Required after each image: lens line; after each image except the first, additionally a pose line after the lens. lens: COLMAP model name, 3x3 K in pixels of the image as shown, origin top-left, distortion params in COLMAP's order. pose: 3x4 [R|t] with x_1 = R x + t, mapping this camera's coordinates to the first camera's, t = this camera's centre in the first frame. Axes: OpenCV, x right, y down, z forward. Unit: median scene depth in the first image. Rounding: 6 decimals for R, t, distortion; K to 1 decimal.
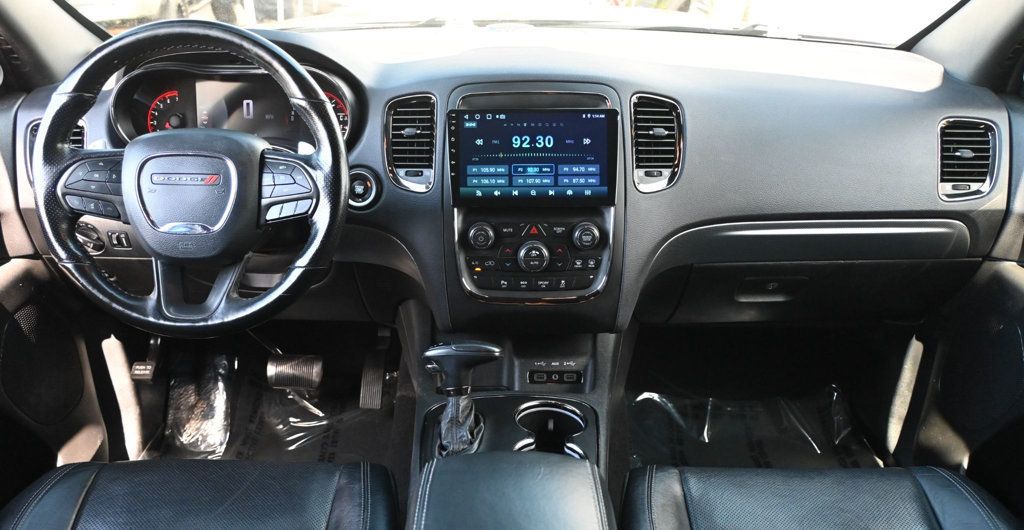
lens RADIAL K [[882.1, 0, 510.7], [0, 882.1, 266.1], [0, 0, 1]] dist [0.001495, 0.000862]
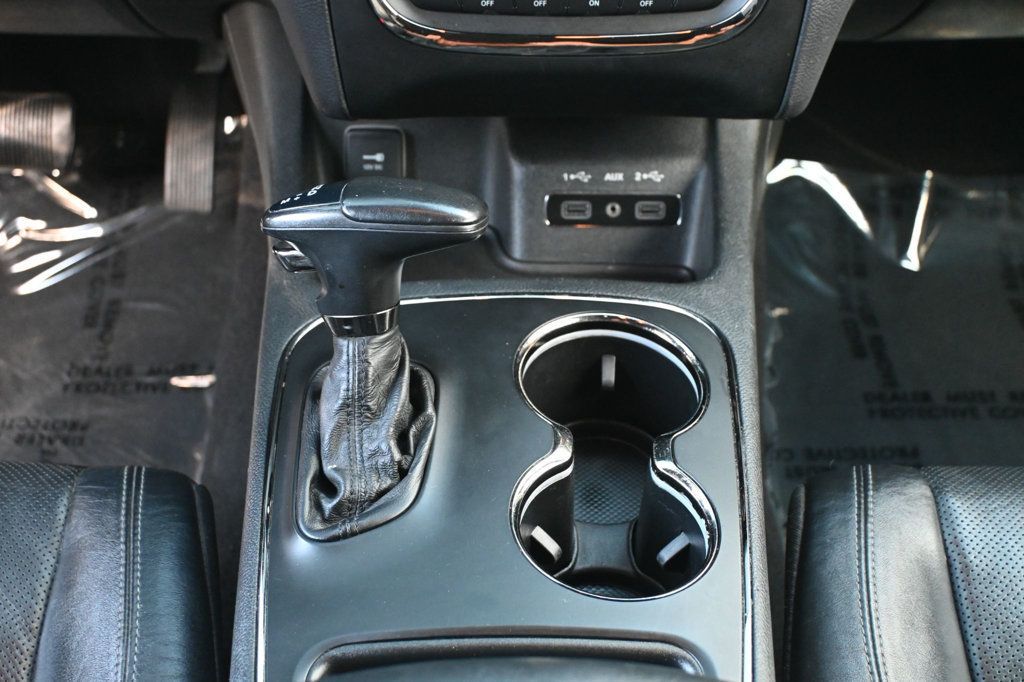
lens RADIAL K [[1522.8, 0, 515.3], [0, 1522.8, 339.6], [0, 0, 1]] dist [0.030615, 0.000000]
pose [[0.999881, -0.002893, 0.015135, -0.005926], [-0.002305, 0.943081, 0.332556, -0.057533], [-0.015236, -0.332551, 0.942962, 0.373223]]
